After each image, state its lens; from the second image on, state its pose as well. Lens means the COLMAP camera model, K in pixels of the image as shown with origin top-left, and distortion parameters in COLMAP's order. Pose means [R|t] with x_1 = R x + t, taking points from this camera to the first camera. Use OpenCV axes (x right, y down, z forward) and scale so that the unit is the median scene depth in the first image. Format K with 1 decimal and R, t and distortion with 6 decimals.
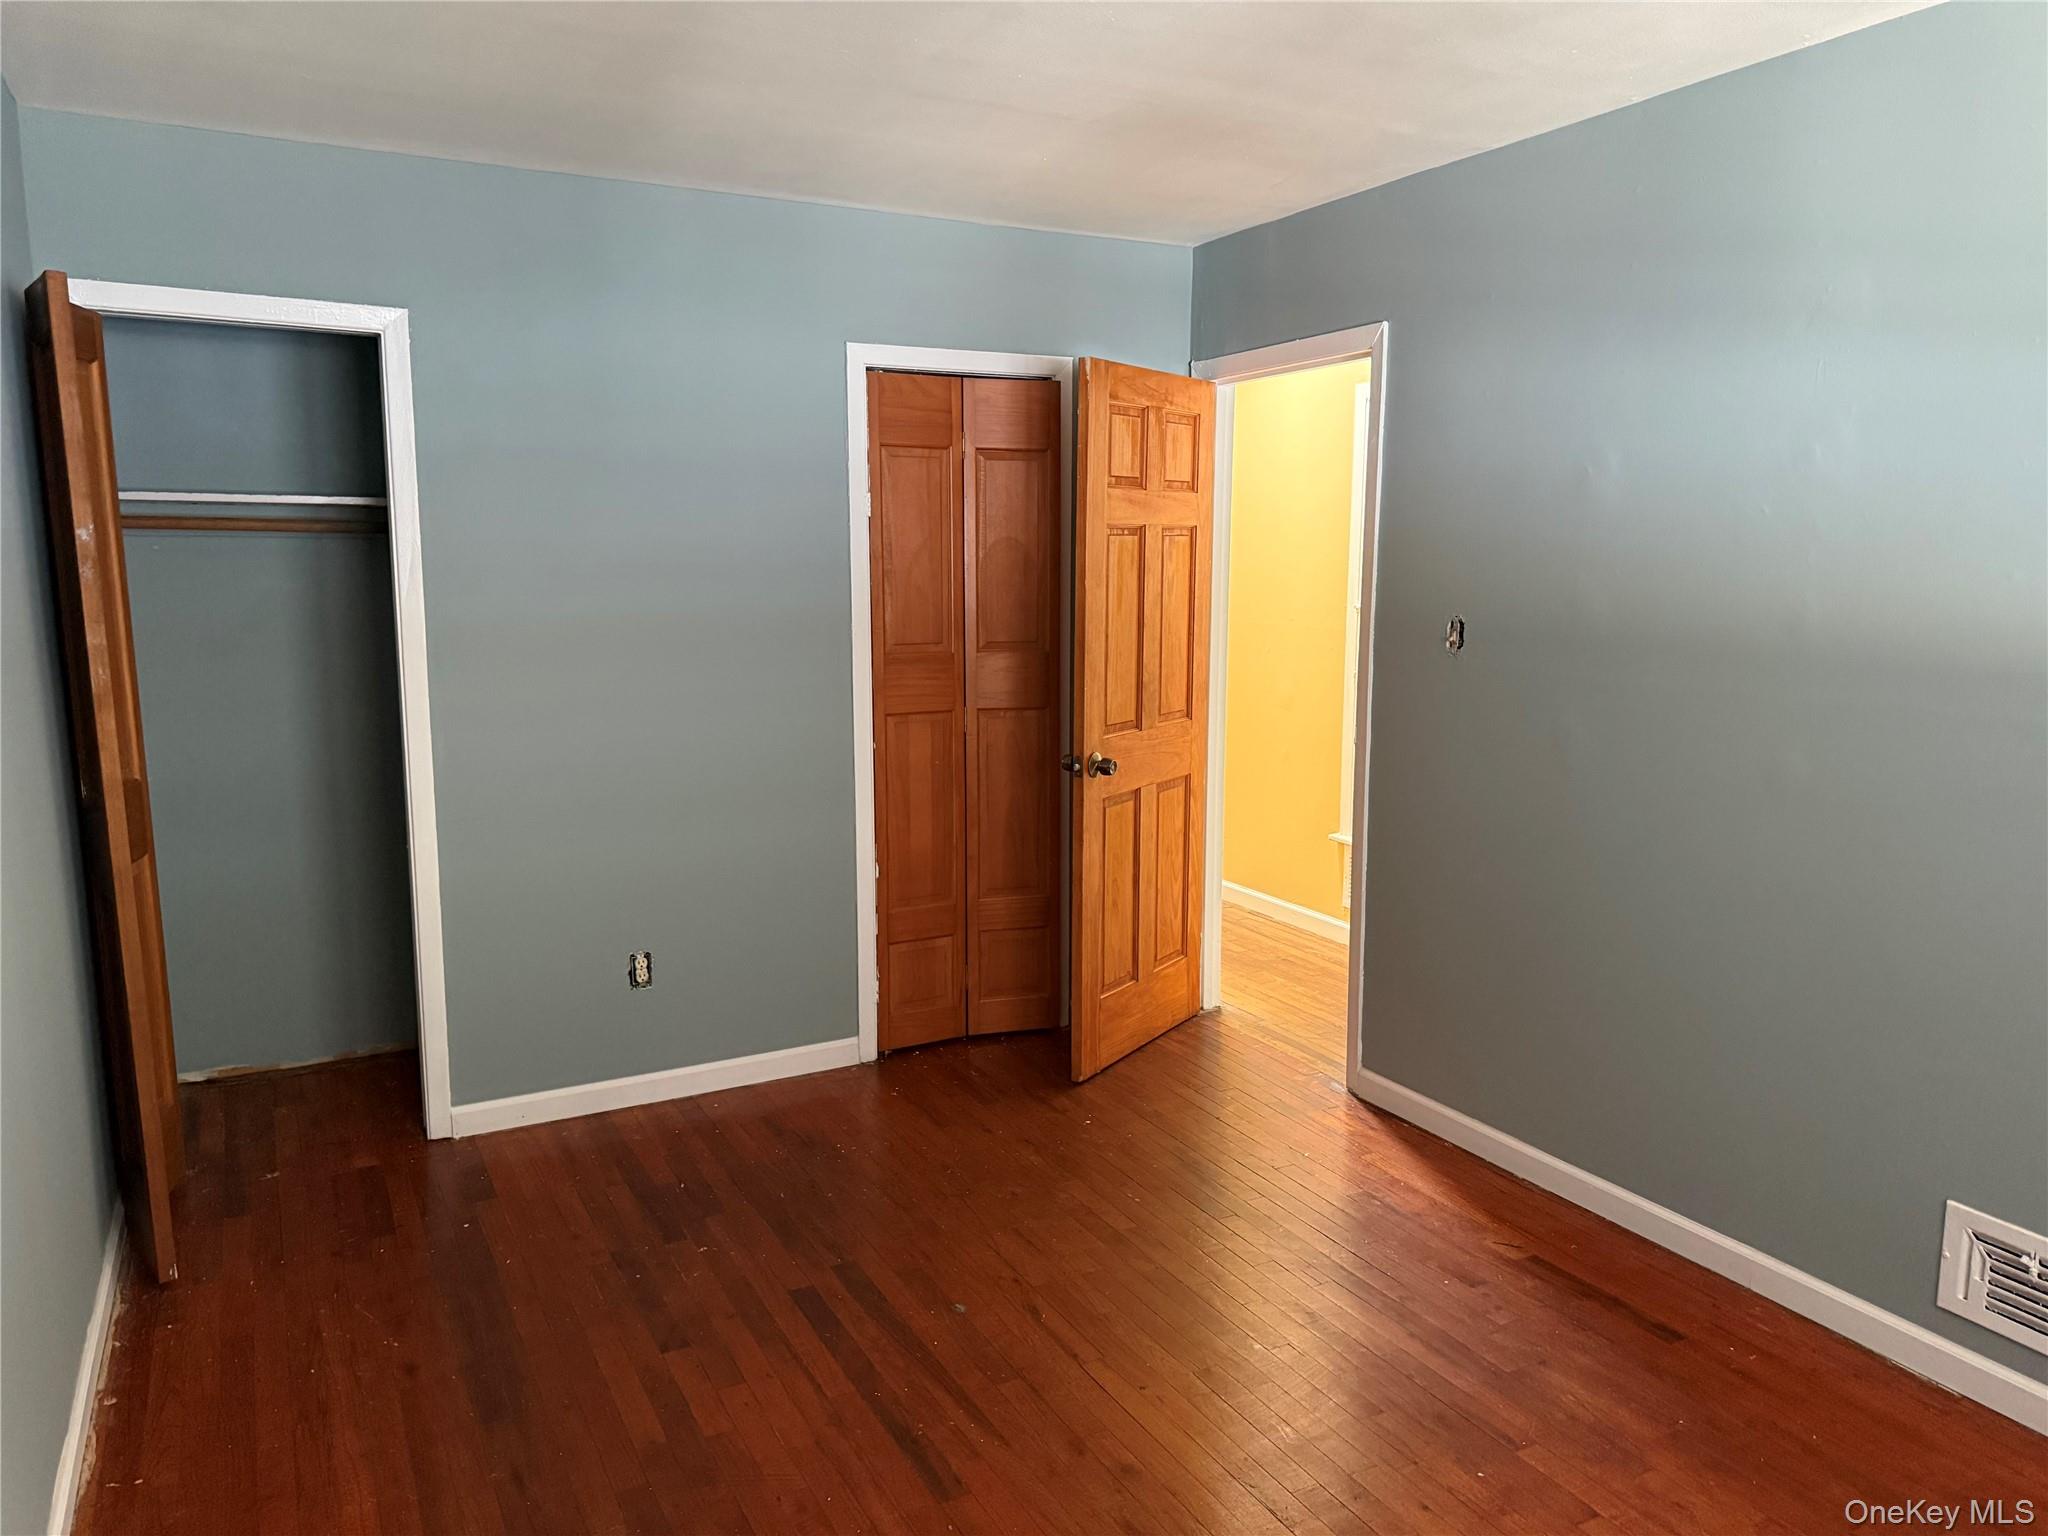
lens RADIAL K [[1442.5, 0, 1026.6], [0, 1442.5, 761.8], [0, 0, 1]] dist [0.145081, -0.227176]
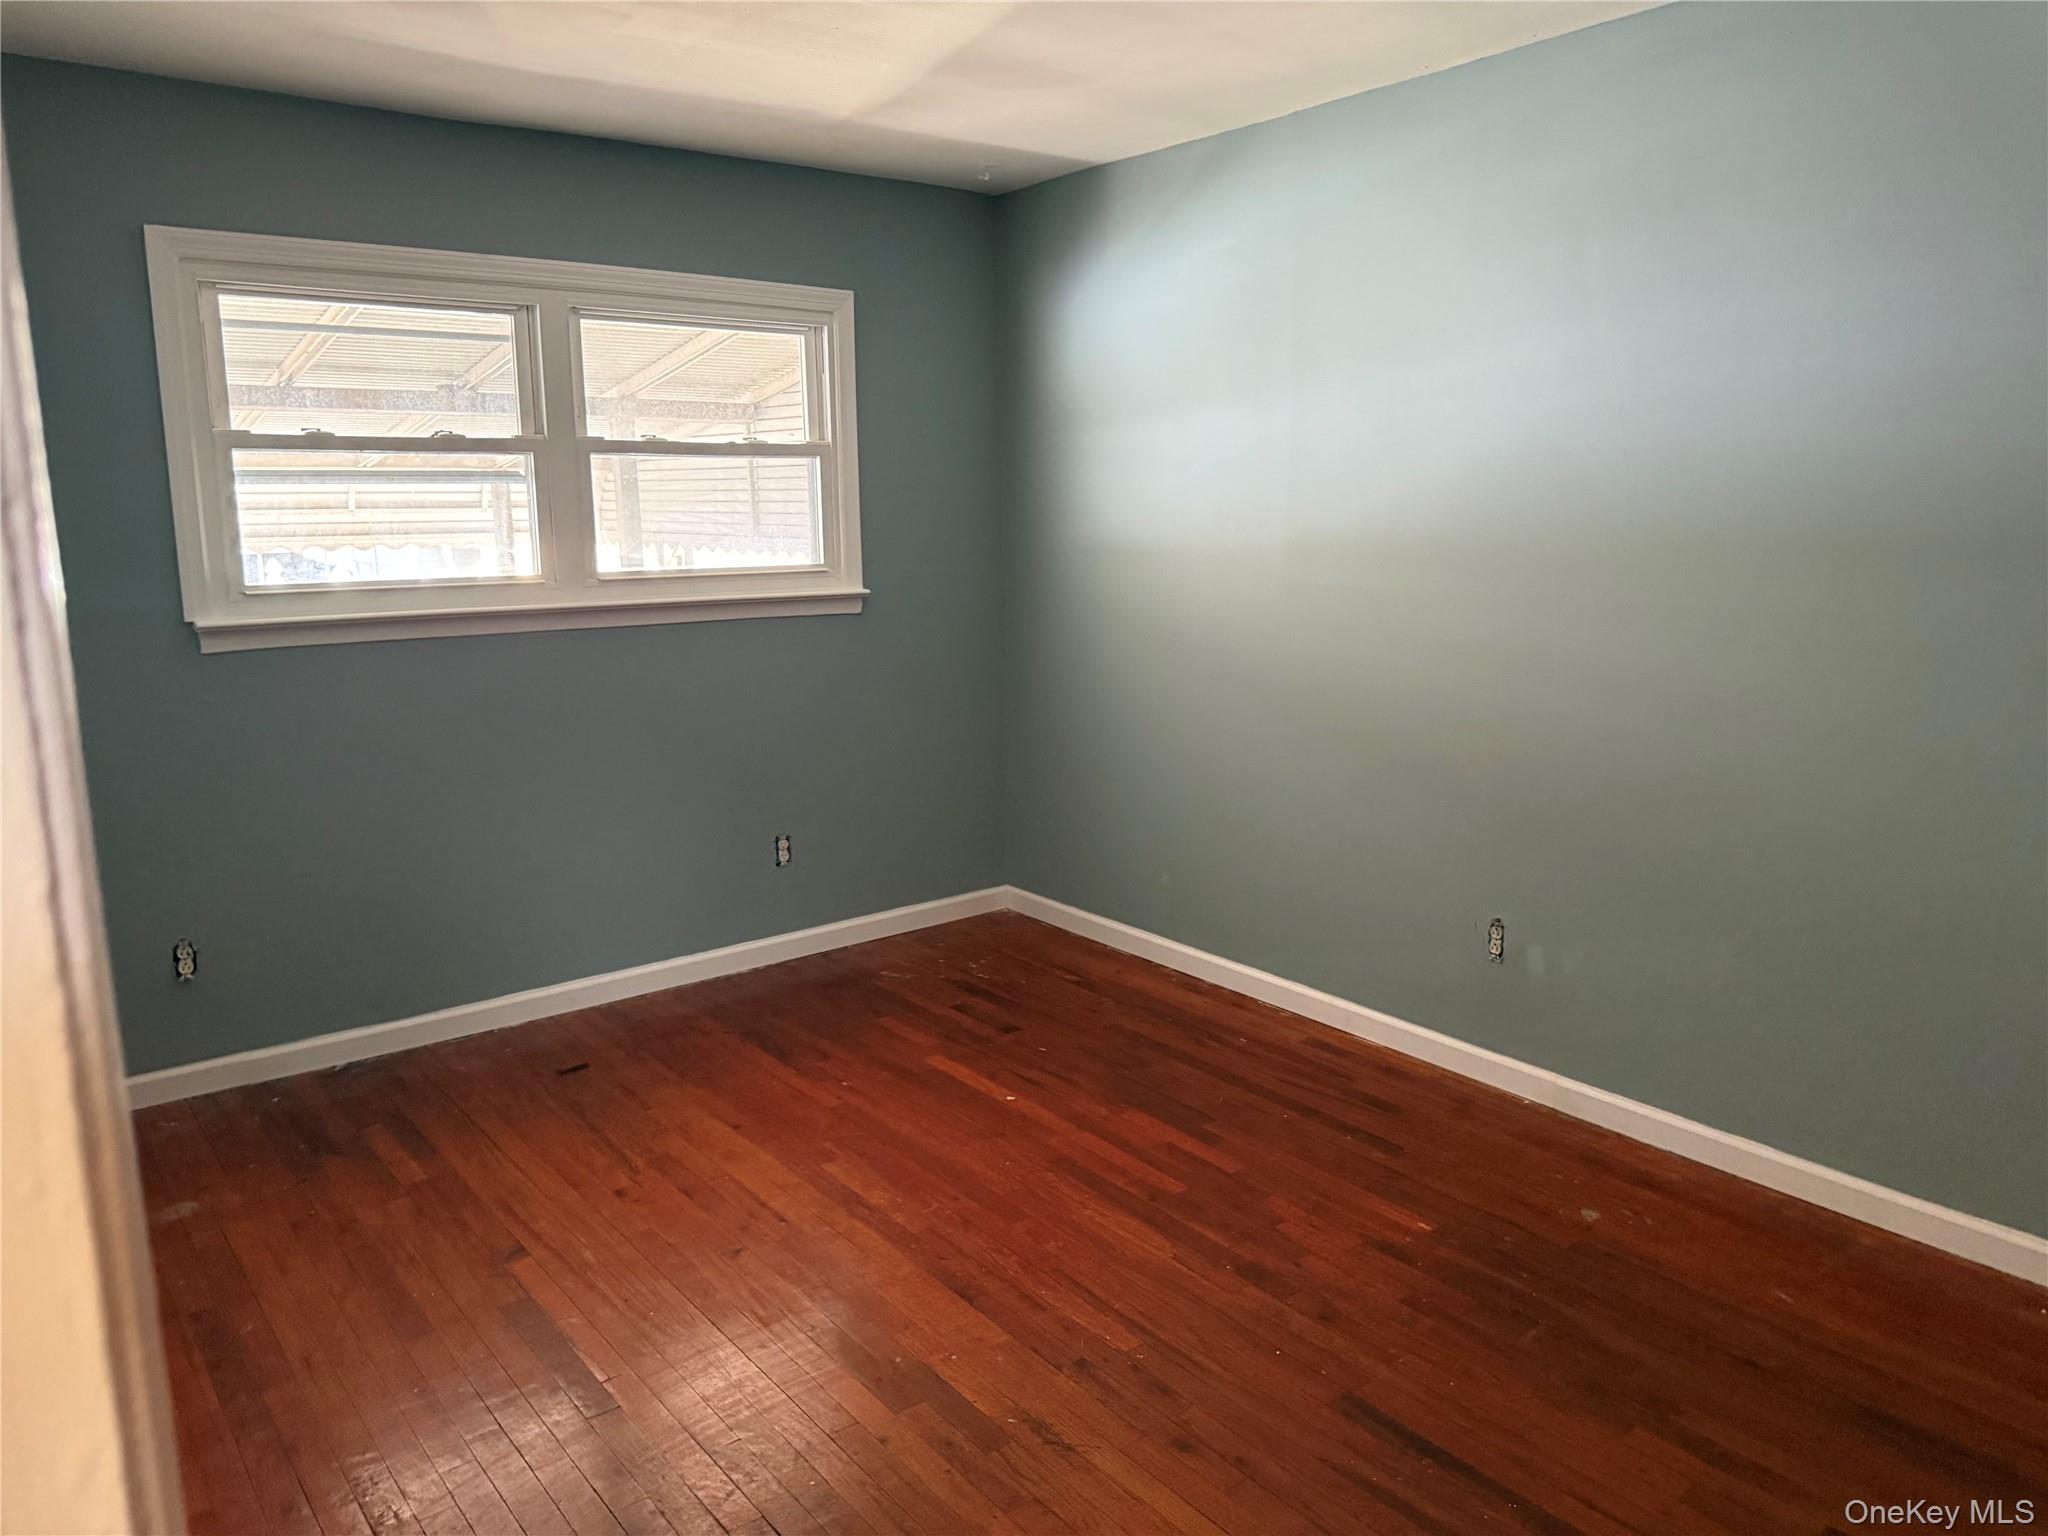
lens RADIAL K [[1442.5, 0, 1026.6], [0, 1442.5, 761.8], [0, 0, 1]] dist [0.145081, -0.227176]
pose [[-0.980698, 0.041079, -0.191162, 0.331894], [-0.022662, 0.947211, 0.319810, -0.230883], [0.194209, 0.317970, -0.927997, 1.734804]]
